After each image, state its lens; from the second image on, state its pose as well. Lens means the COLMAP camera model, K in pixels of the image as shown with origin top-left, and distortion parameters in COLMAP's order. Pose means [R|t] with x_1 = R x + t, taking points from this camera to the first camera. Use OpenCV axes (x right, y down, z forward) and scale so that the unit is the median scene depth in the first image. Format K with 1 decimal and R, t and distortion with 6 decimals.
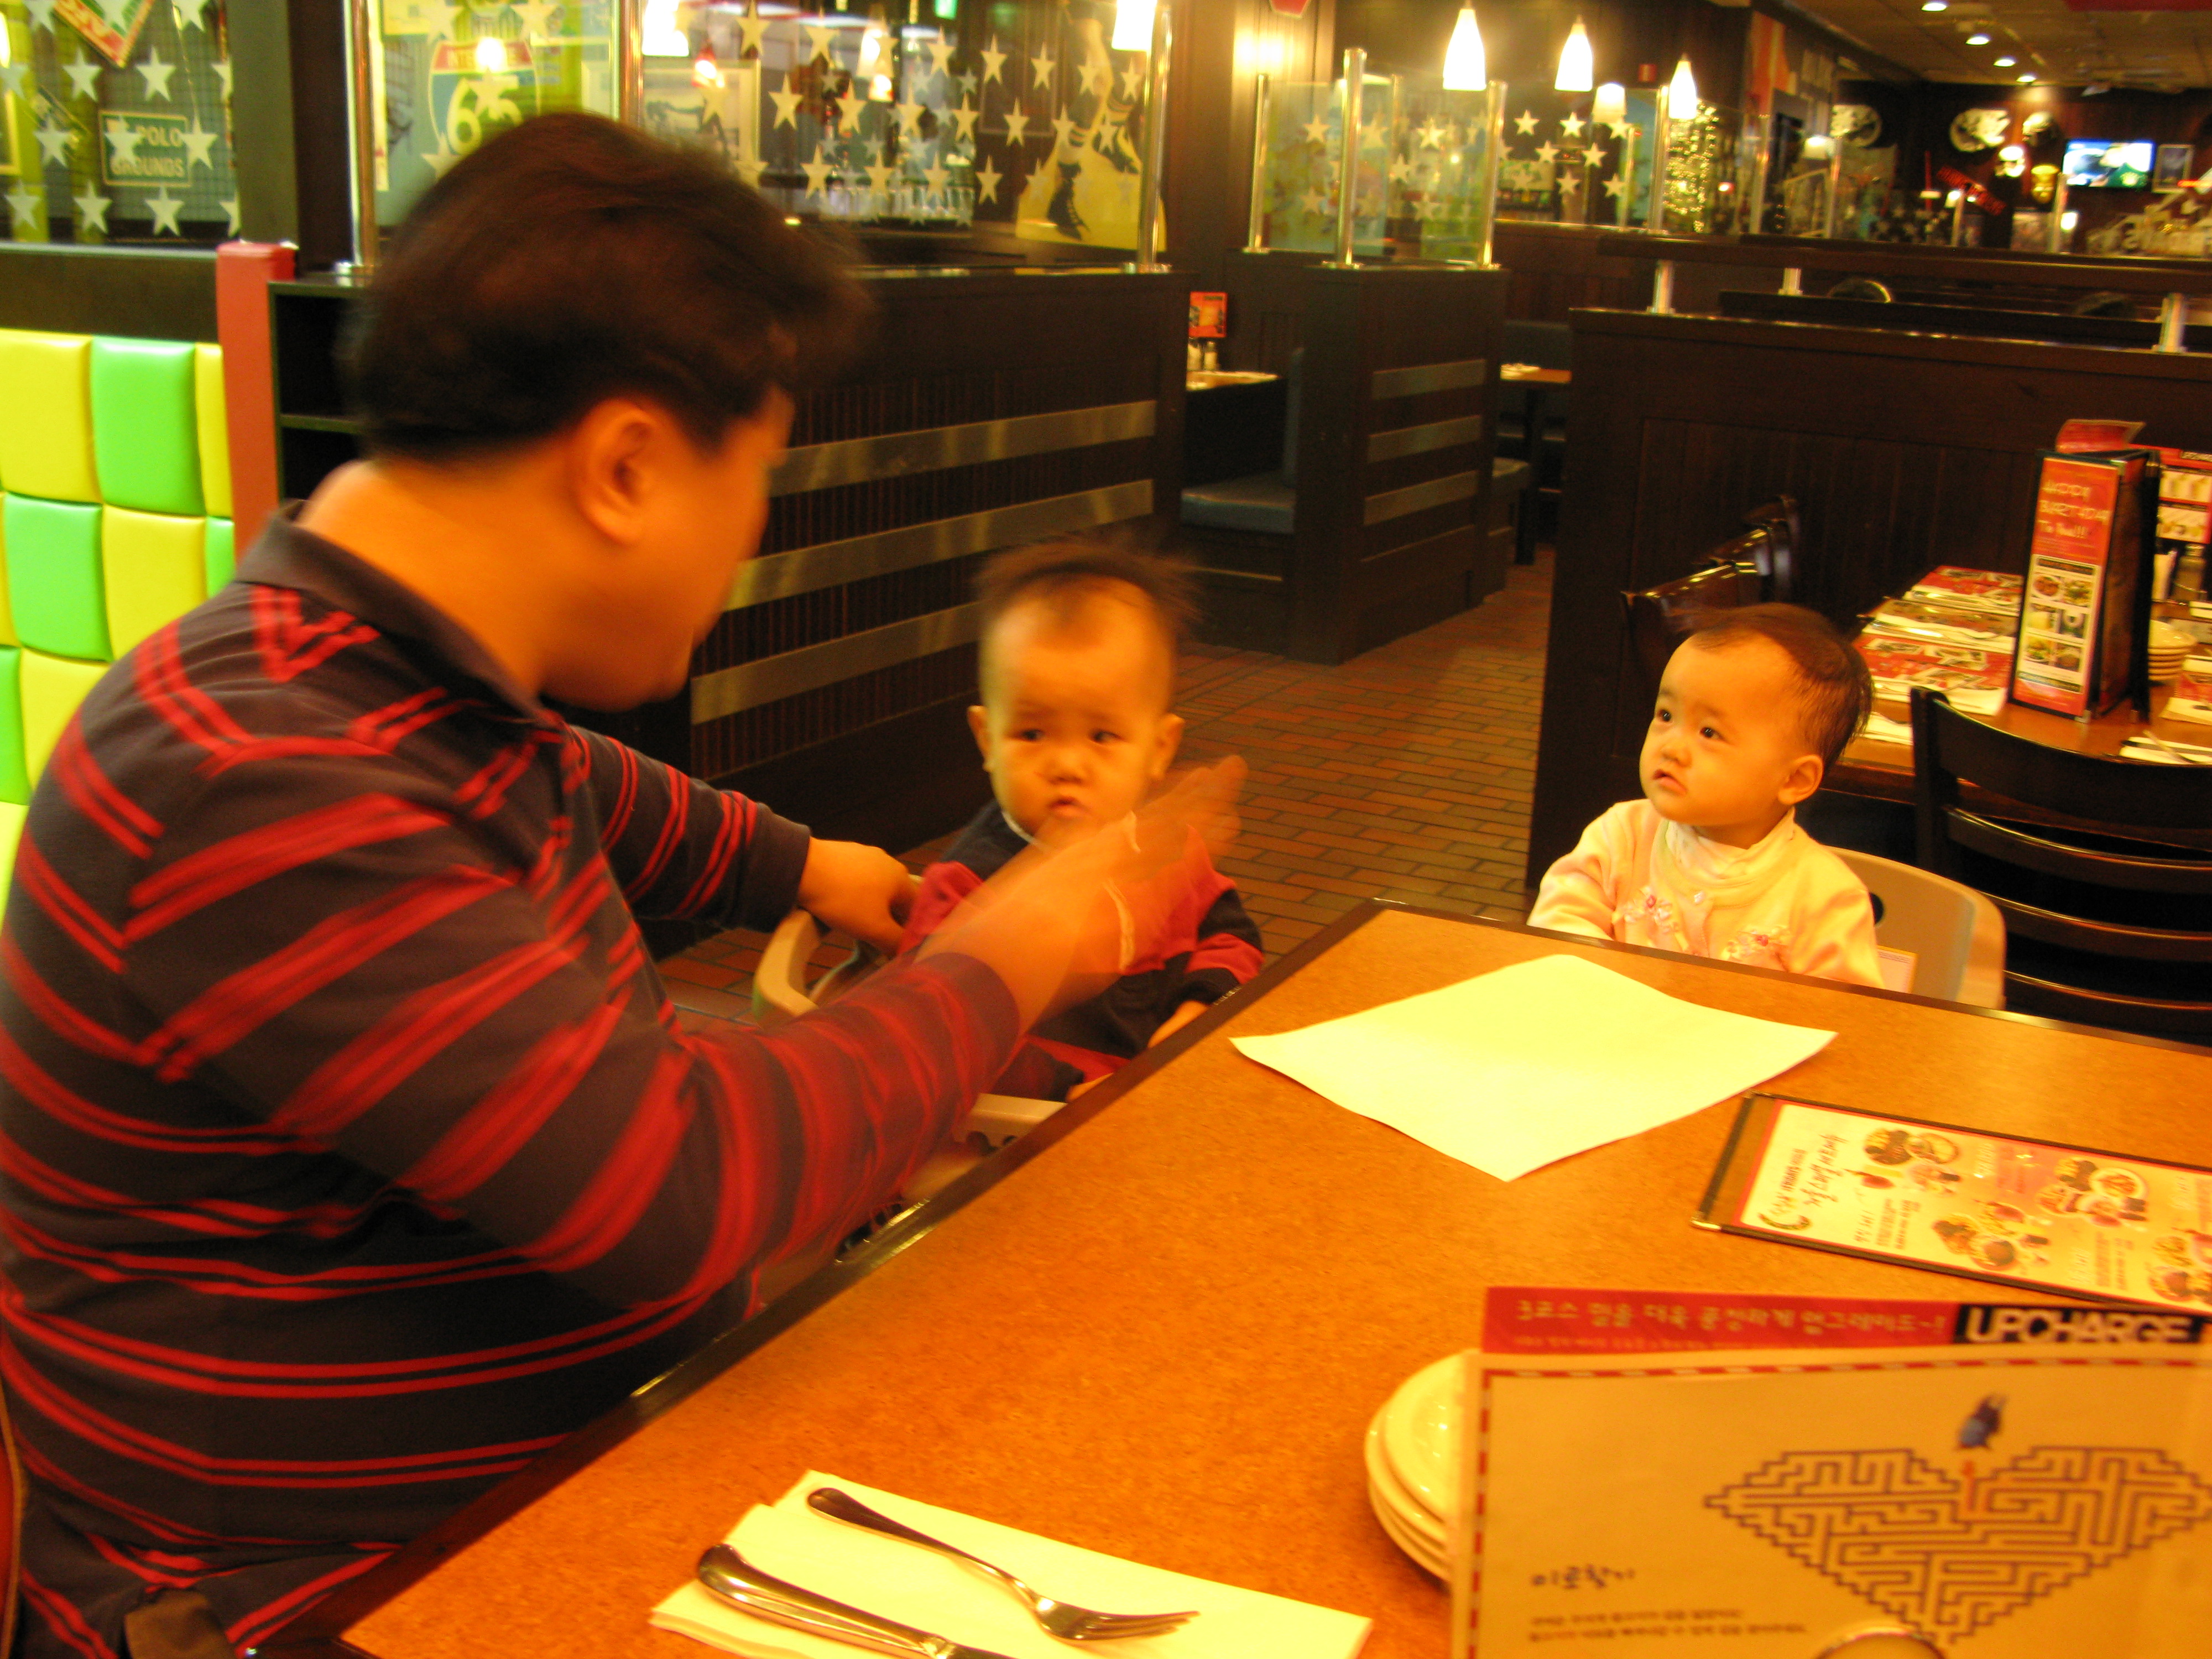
lens RADIAL K [[2242.6, 0, 1080.3], [0, 2242.6, 838.6], [0, 0, 1]] dist [-0.190279, 0.212794]
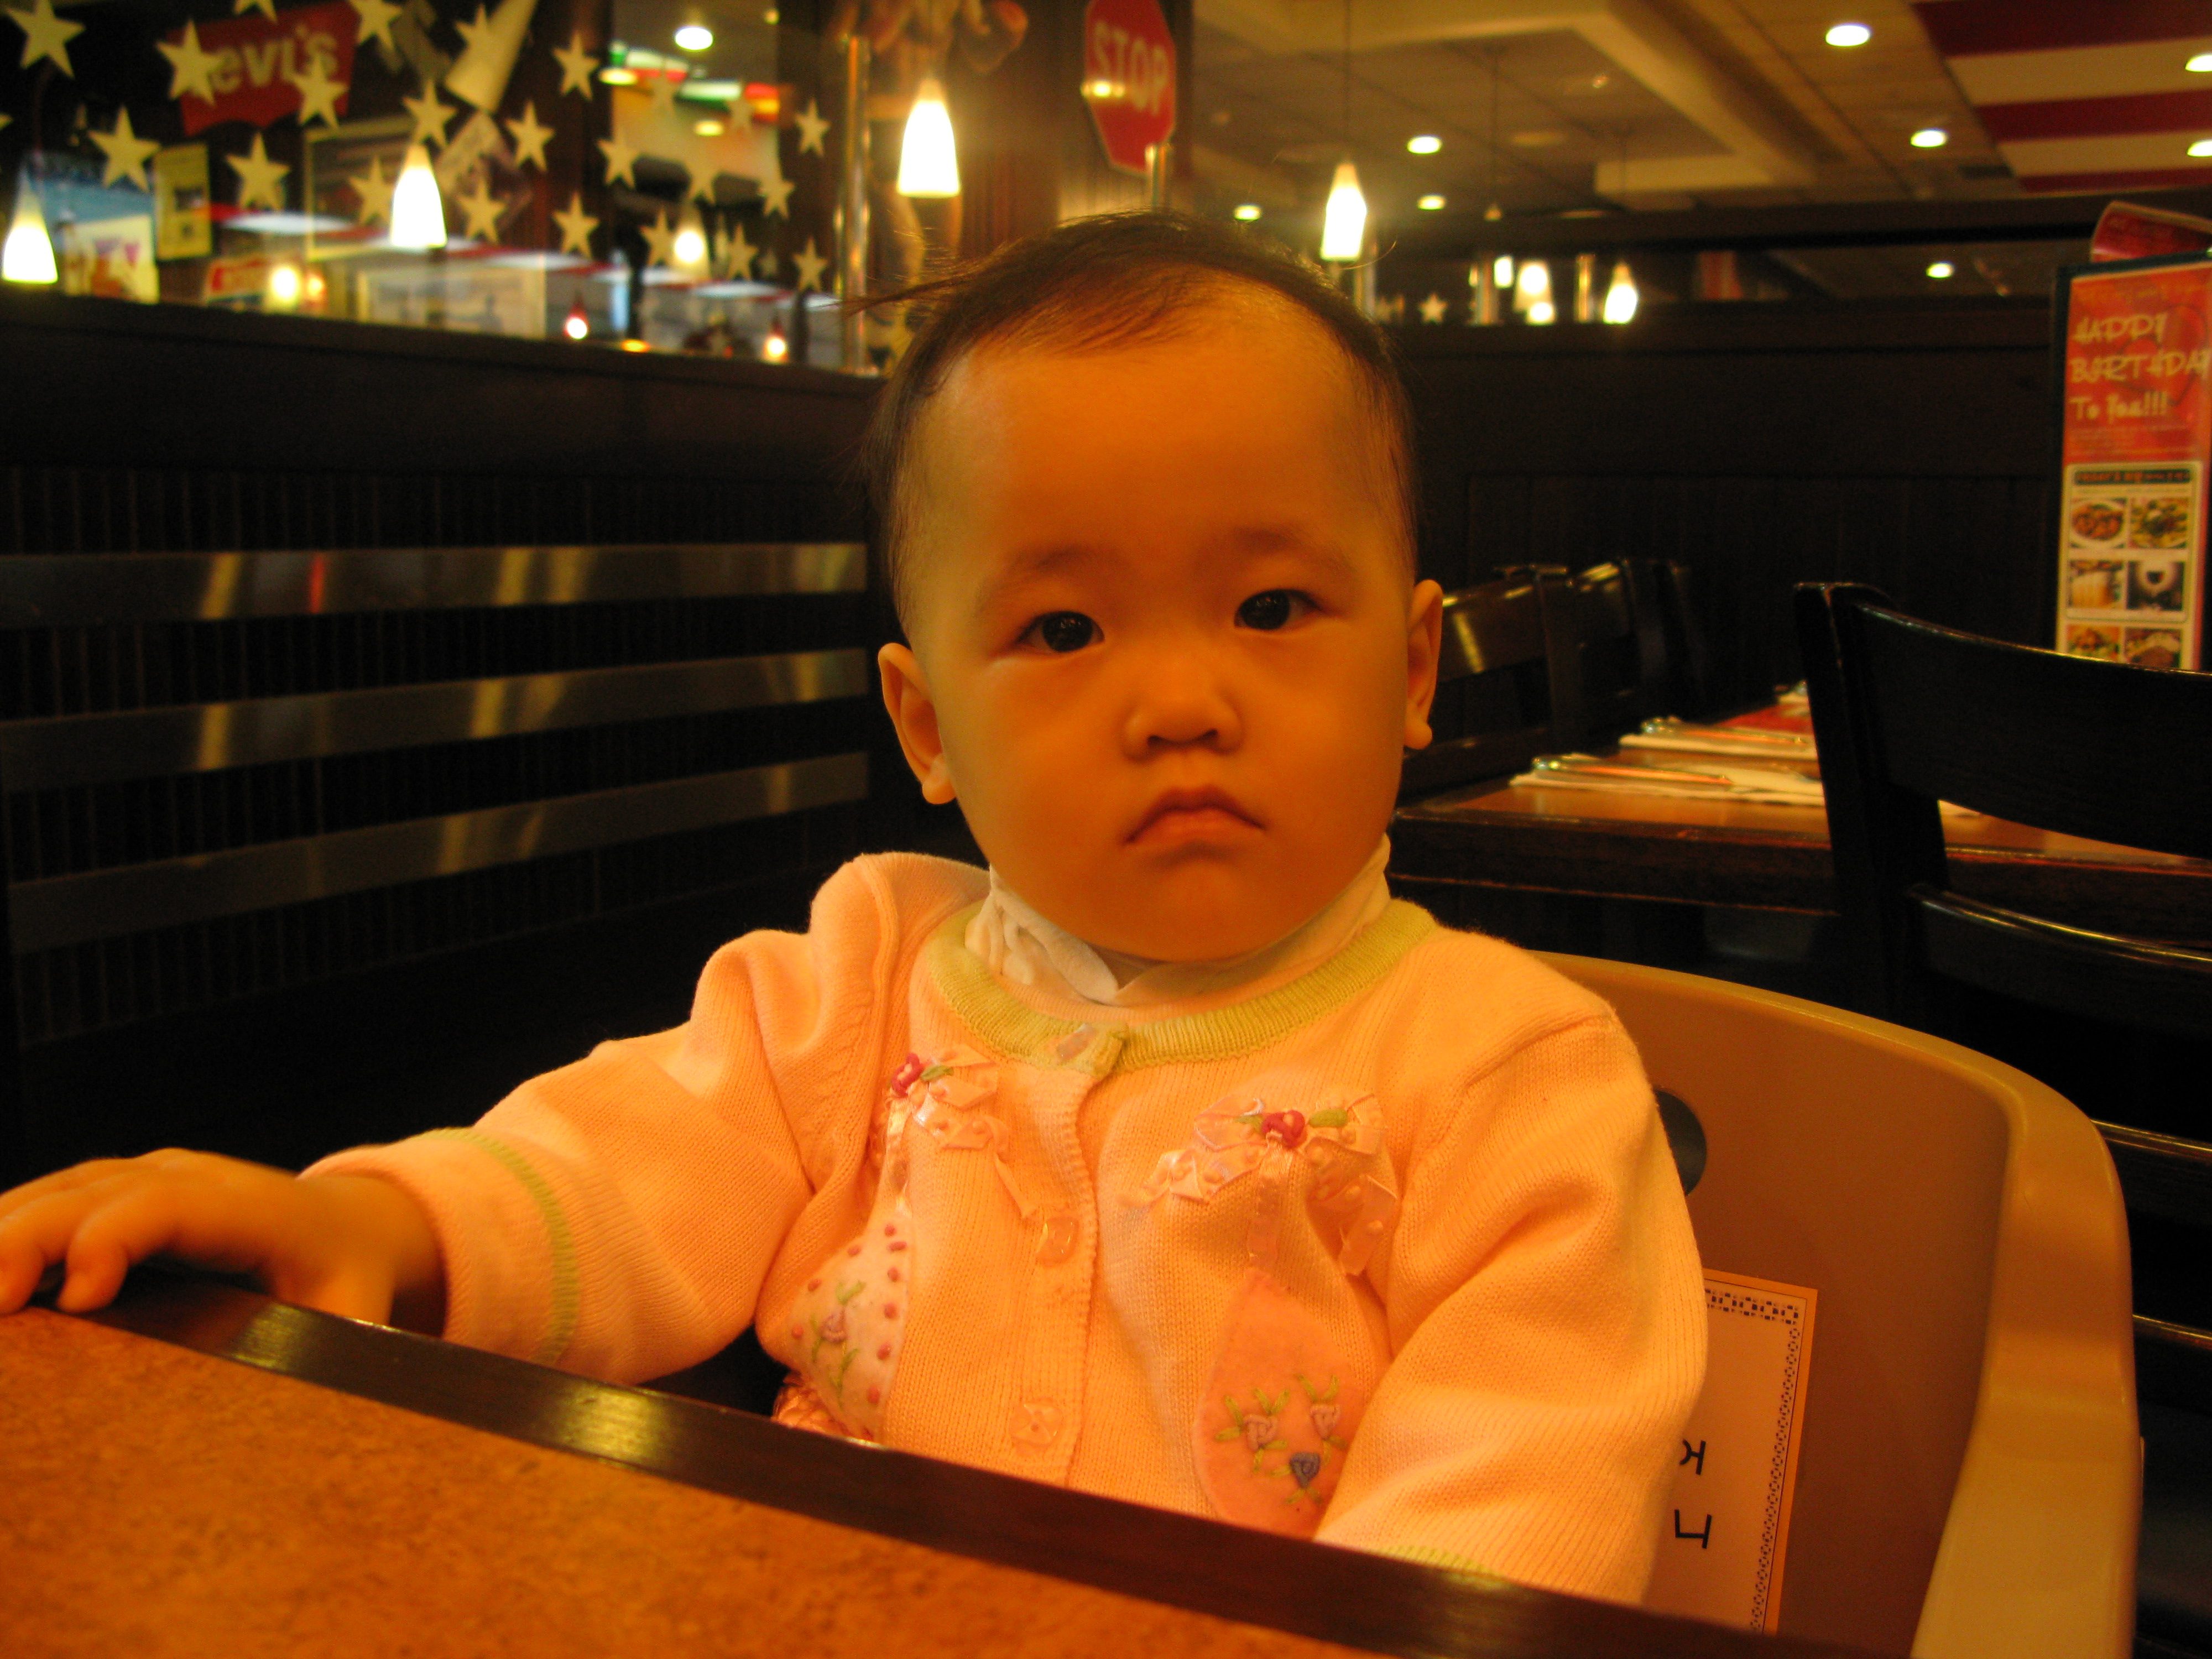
lens RADIAL K [[2236.2, 0, 1106.0], [0, 2236.2, 829.5], [0, 0, 1]] dist [-0.192631, 0.224065]
pose [[0.999613, -0.027525, 0.003965, 0.210369], [0.027808, 0.988300, -0.149969, 0.024482], [0.000209, 0.150021, 0.988683, 0.514264]]
